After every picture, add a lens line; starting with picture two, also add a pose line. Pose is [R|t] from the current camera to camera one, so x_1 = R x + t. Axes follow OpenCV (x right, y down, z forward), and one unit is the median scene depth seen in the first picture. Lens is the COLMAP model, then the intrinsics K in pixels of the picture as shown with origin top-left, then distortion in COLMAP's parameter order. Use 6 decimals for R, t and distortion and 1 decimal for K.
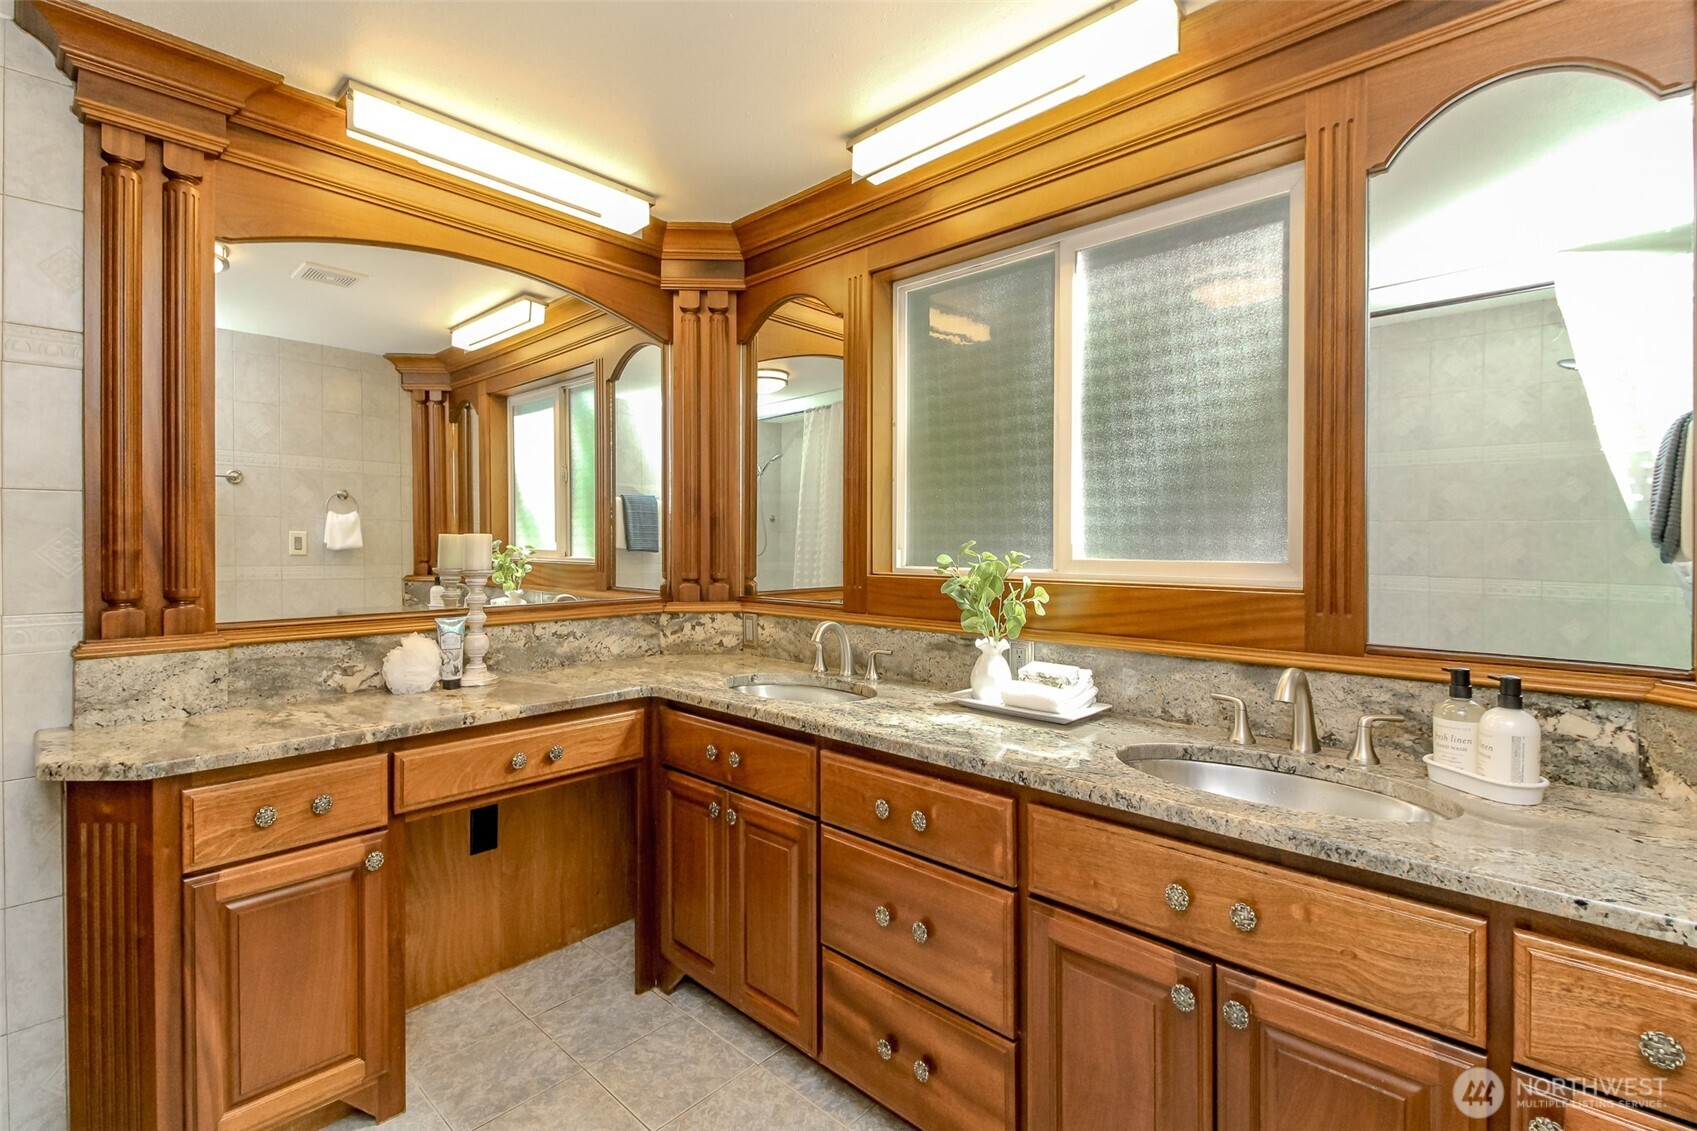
lens RADIAL K [[776.8, 0, 854.4], [0, 776.8, 544.0], [0, 0, 1]] dist [0.019231, -0.014638]
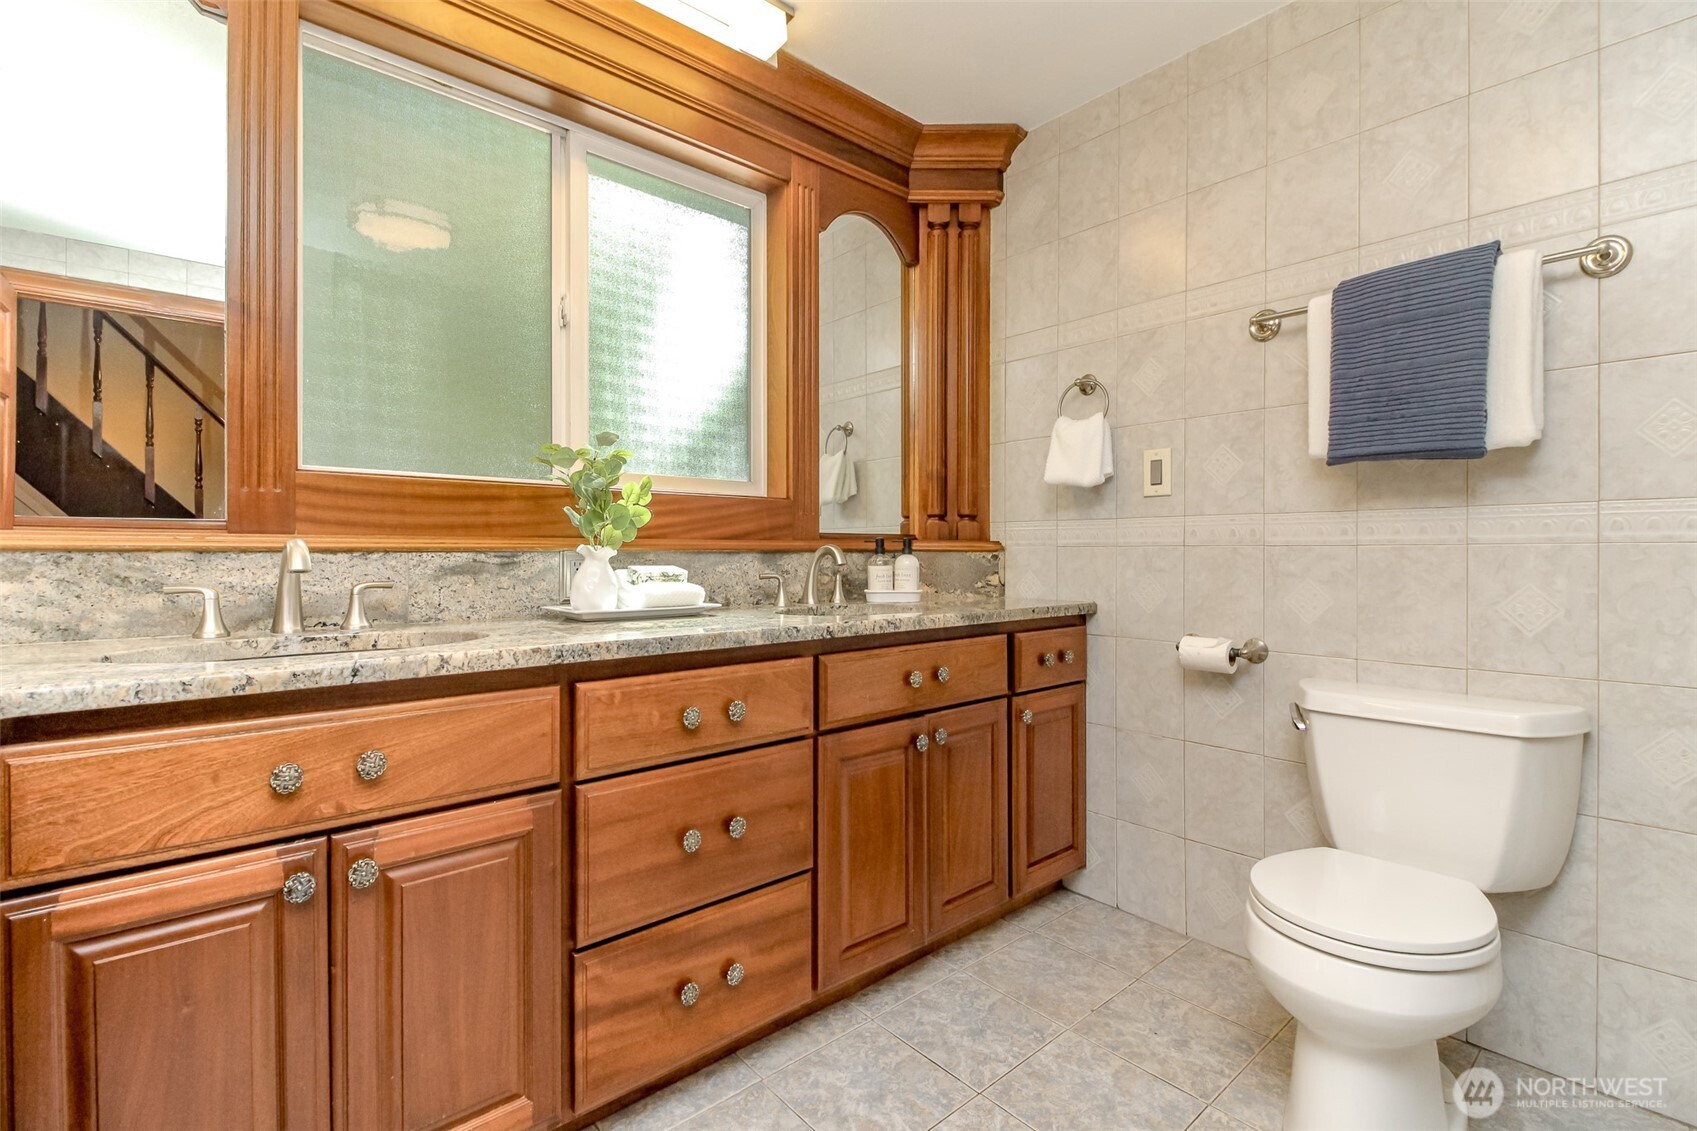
lens RADIAL K [[776.8, 0, 854.4], [0, 776.8, 544.0], [0, 0, 1]] dist [0.019231, -0.014638]
pose [[0.093426, 0.004918, 0.995614, -0.771311], [0.002136, 0.999985, -0.005140, 0.141717], [-0.995624, 0.002606, 0.093414, 0.694370]]
